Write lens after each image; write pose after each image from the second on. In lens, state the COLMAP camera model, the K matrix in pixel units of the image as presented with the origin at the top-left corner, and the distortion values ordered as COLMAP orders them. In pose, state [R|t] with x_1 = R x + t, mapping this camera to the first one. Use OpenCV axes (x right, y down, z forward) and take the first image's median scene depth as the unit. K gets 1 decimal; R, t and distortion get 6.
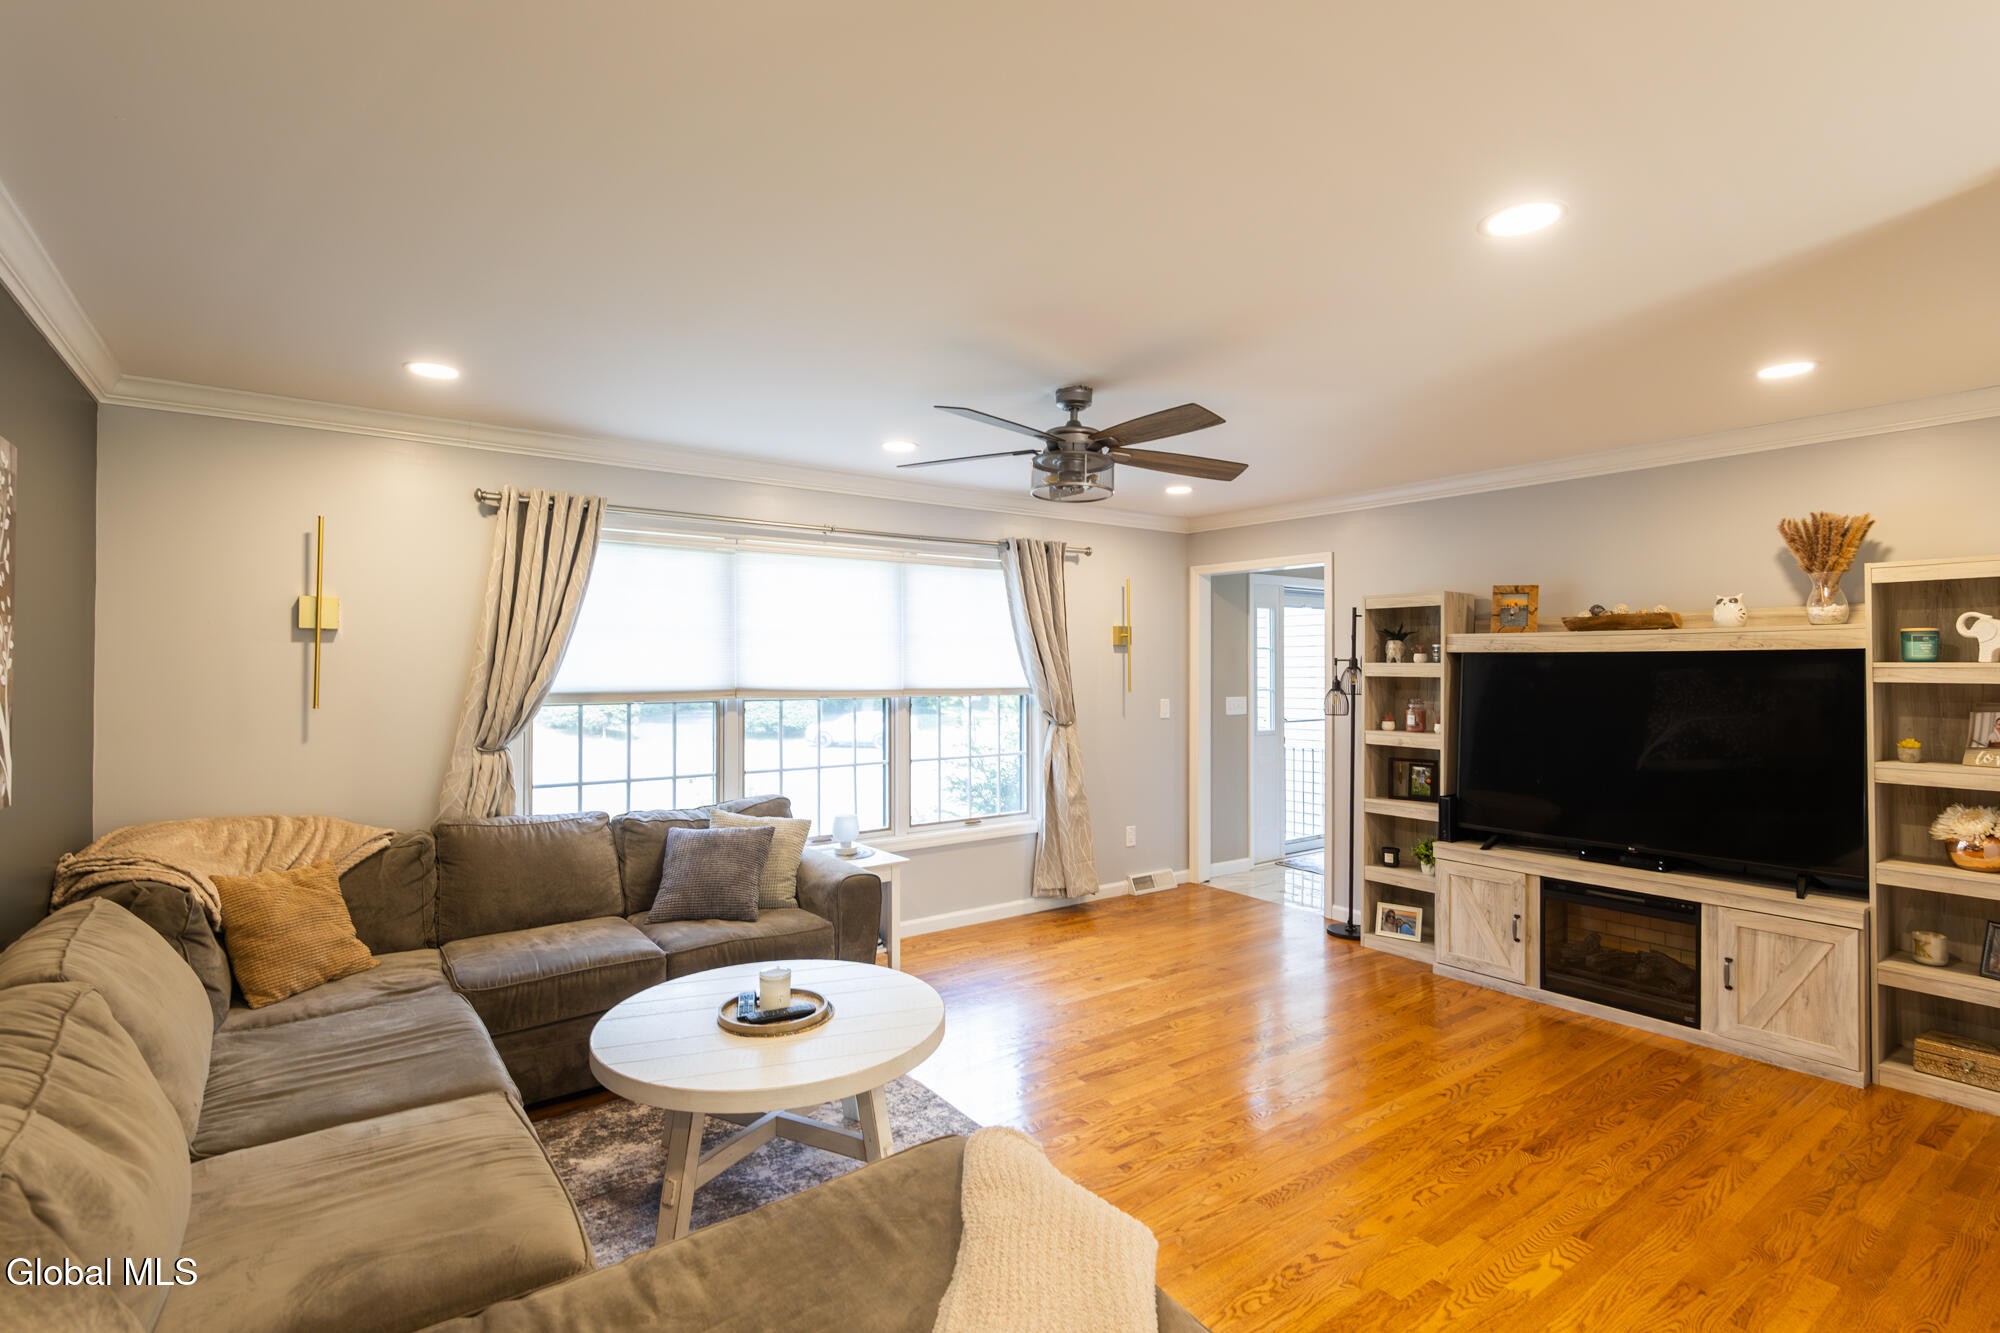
lens RADIAL K [[934.5, 0, 985.7], [0, 934.5, 661.9], [0, 0, 1]] dist [0.002689, 0.000036]
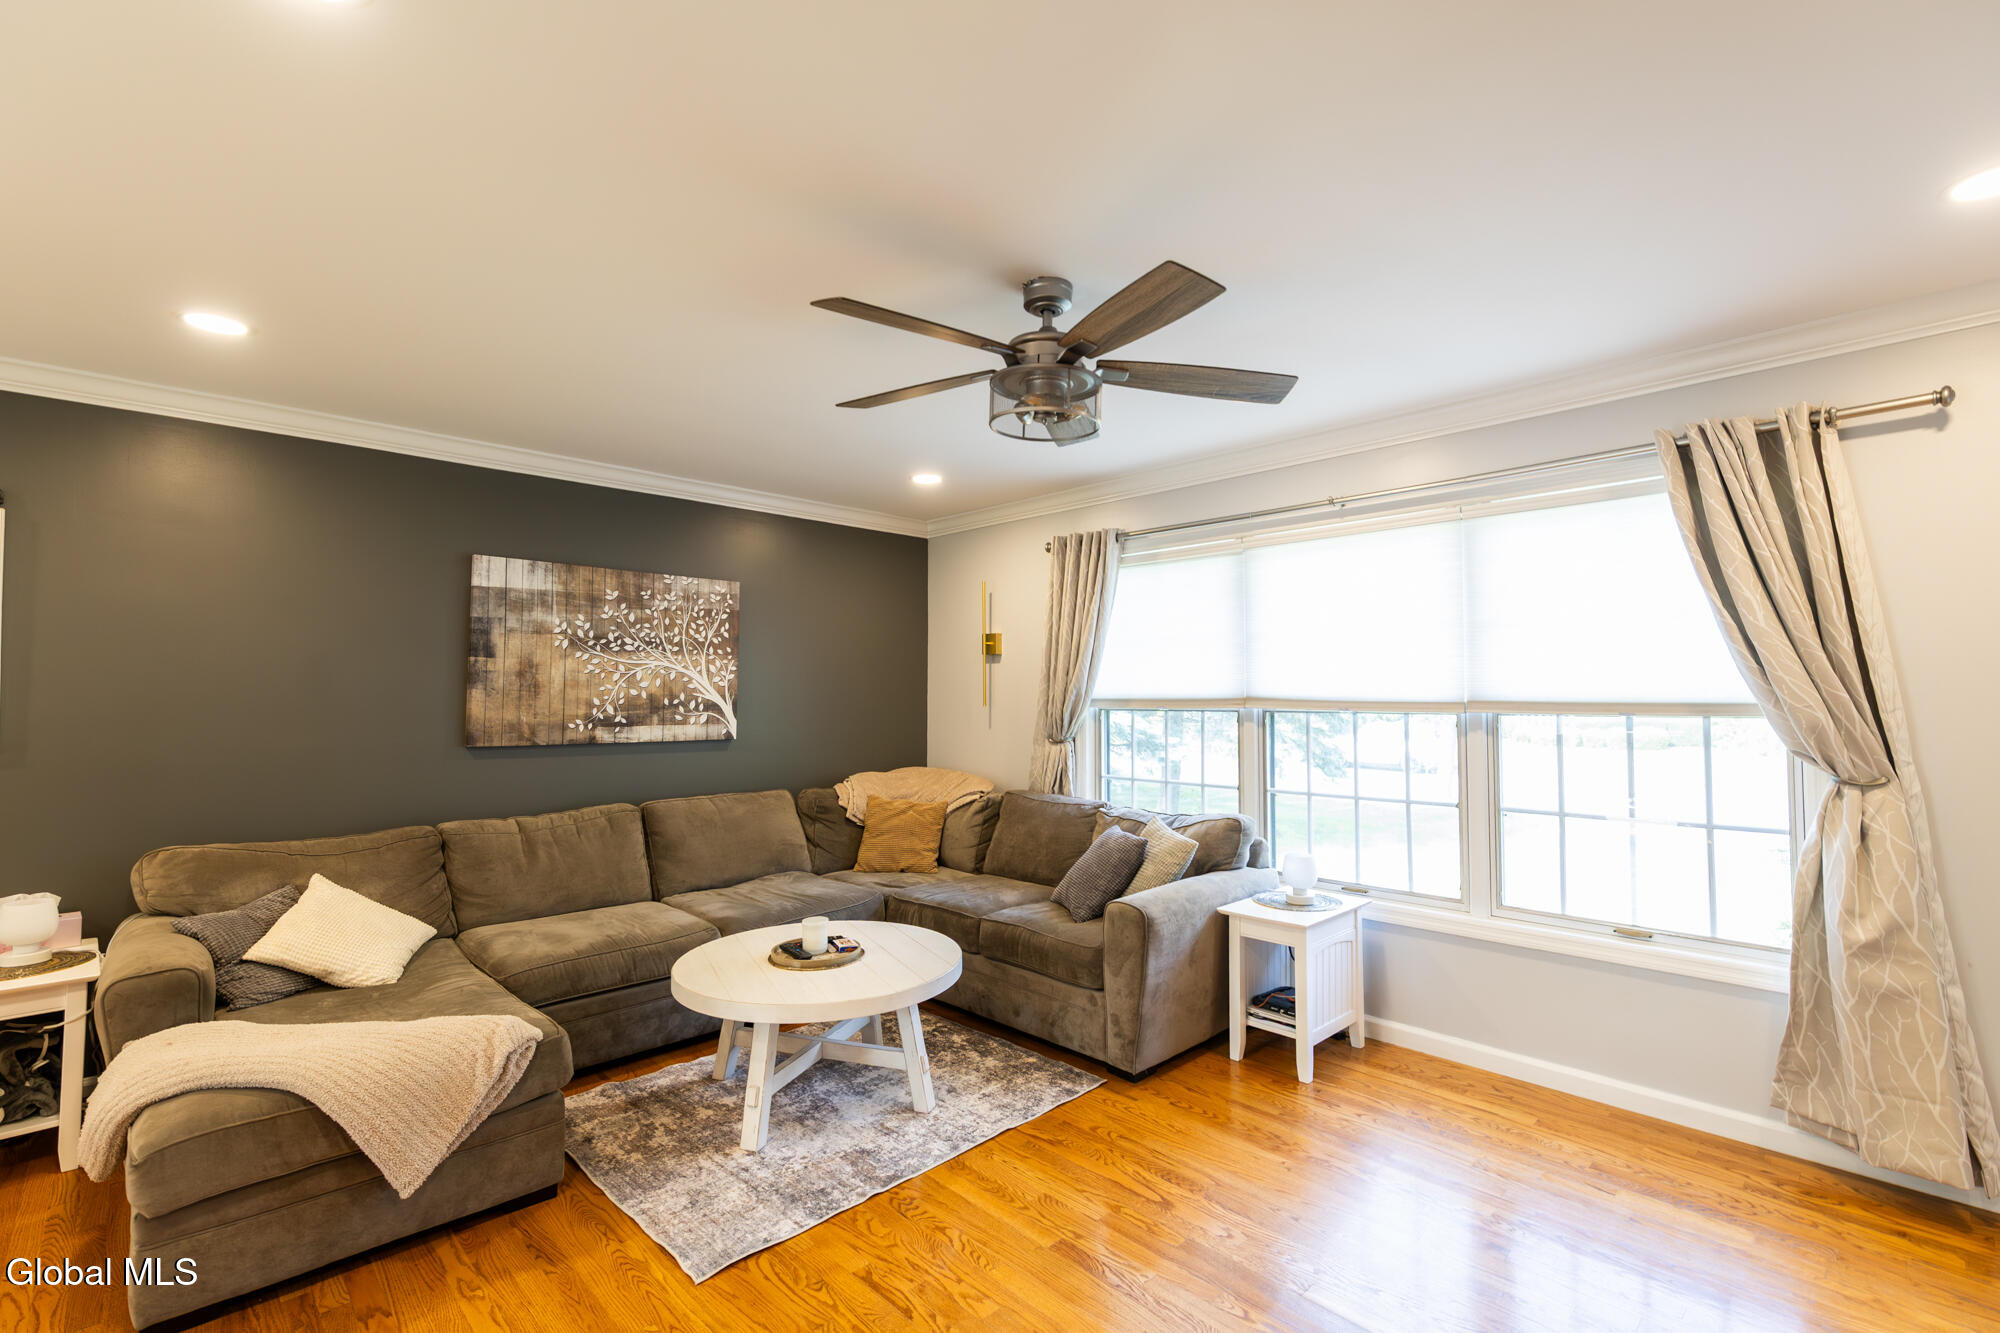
lens RADIAL K [[877.5, 0, 1000.0], [0, 877.5, 666.5], [0, 0, 1]] dist [0.000423, -0.000600]
pose [[0.157414, -0.032165, -0.987009, 0.574013], [0.007676, 0.999479, -0.031347, 0.023857], [0.987503, -0.002642, 0.157579, 0.642118]]
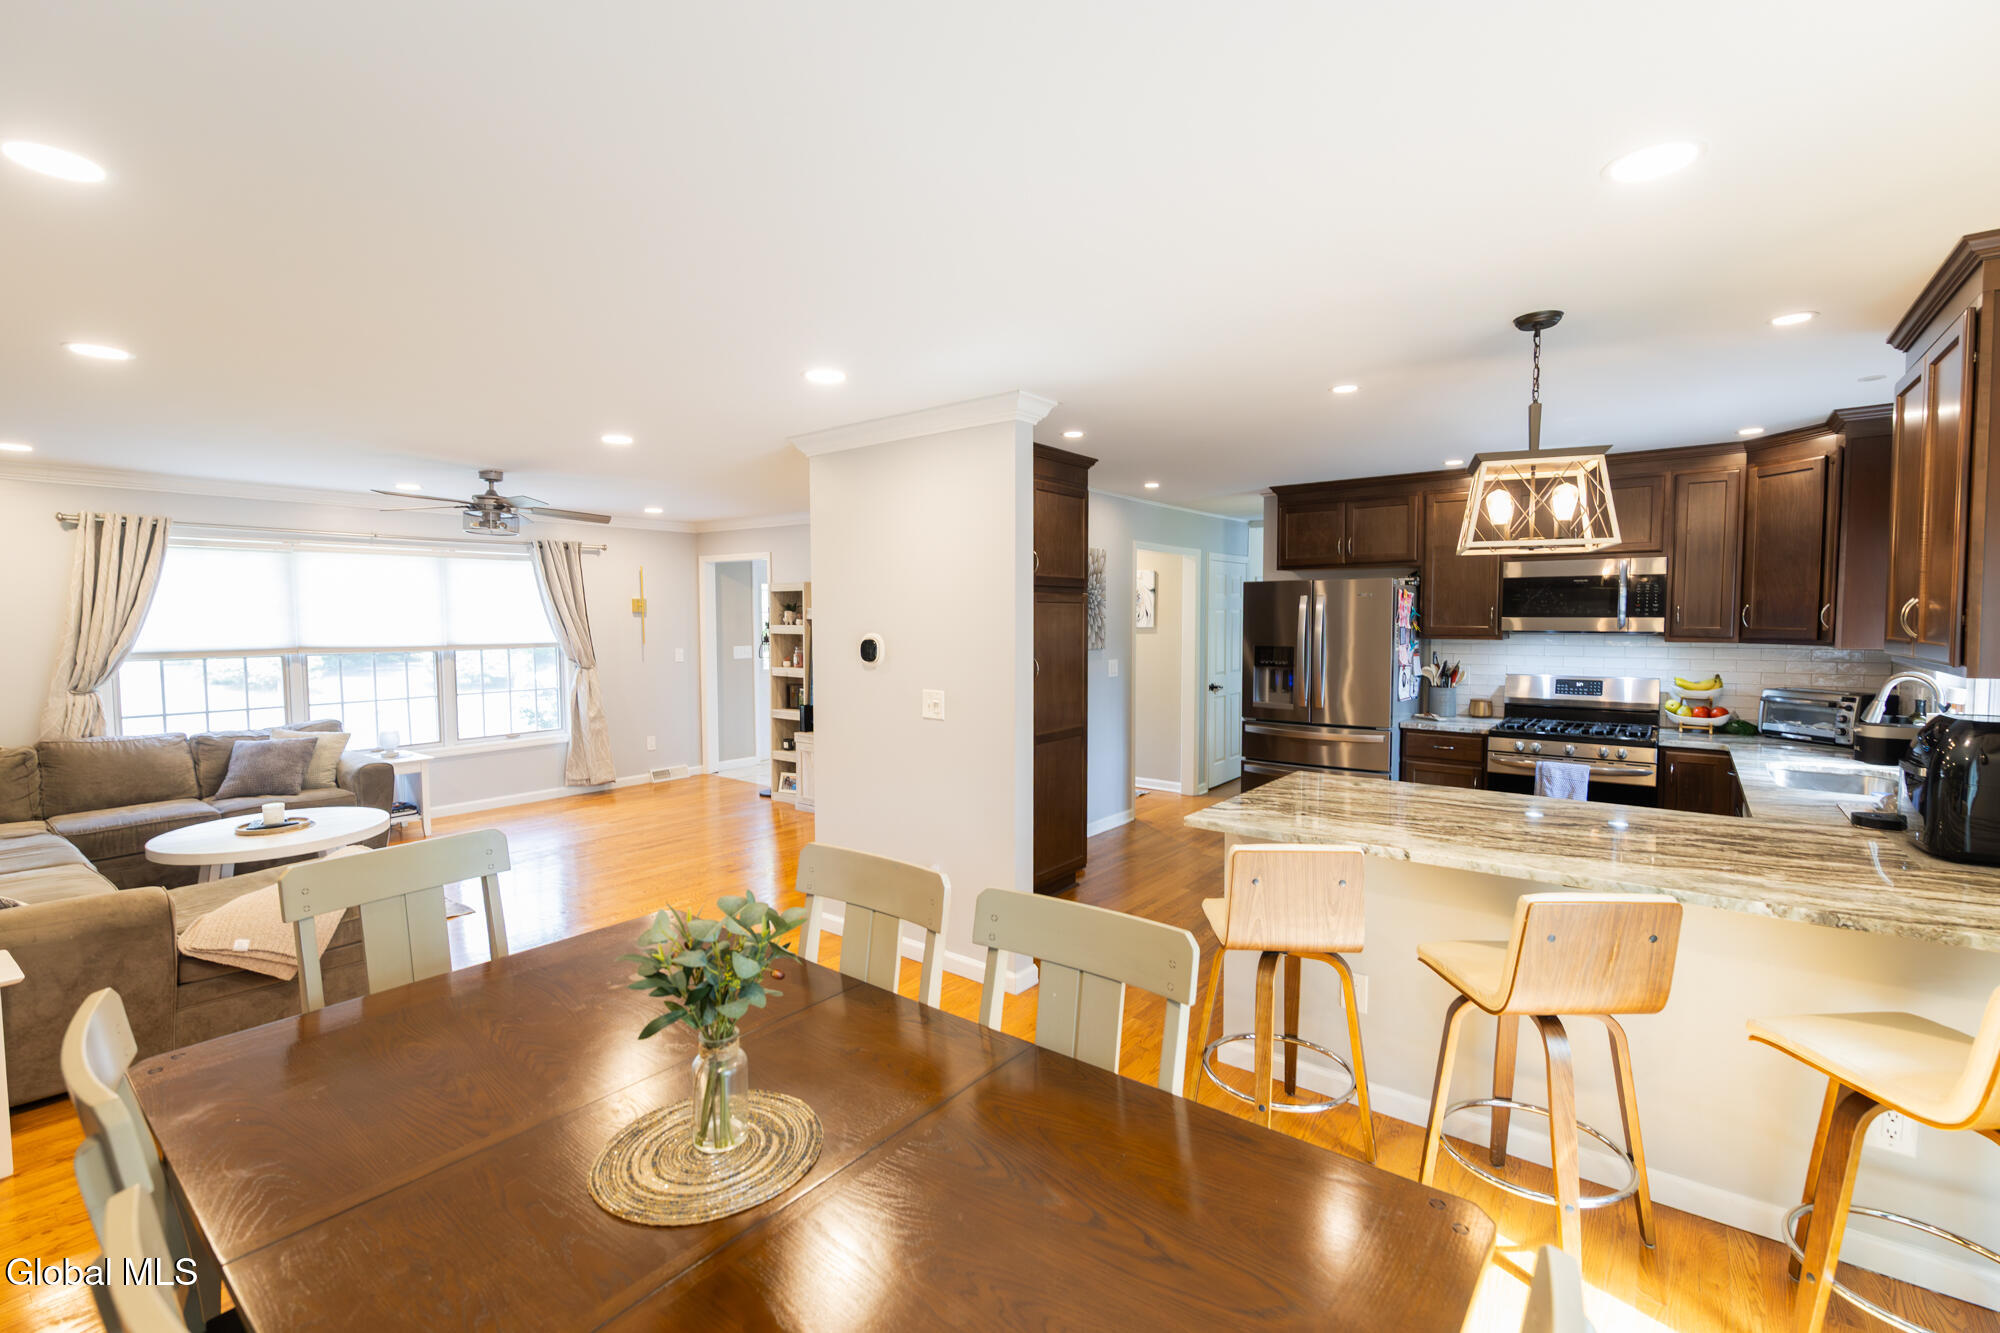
lens RADIAL K [[877.5, 0, 1000.0], [0, 877.5, 666.5], [0, 0, 1]] dist [0.000423, -0.000600]
pose [[0.957810, -0.020029, 0.286702, 0.392604], [0.001369, 0.997875, 0.065136, -0.029143], [-0.287398, -0.061995, 0.955803, -0.624820]]
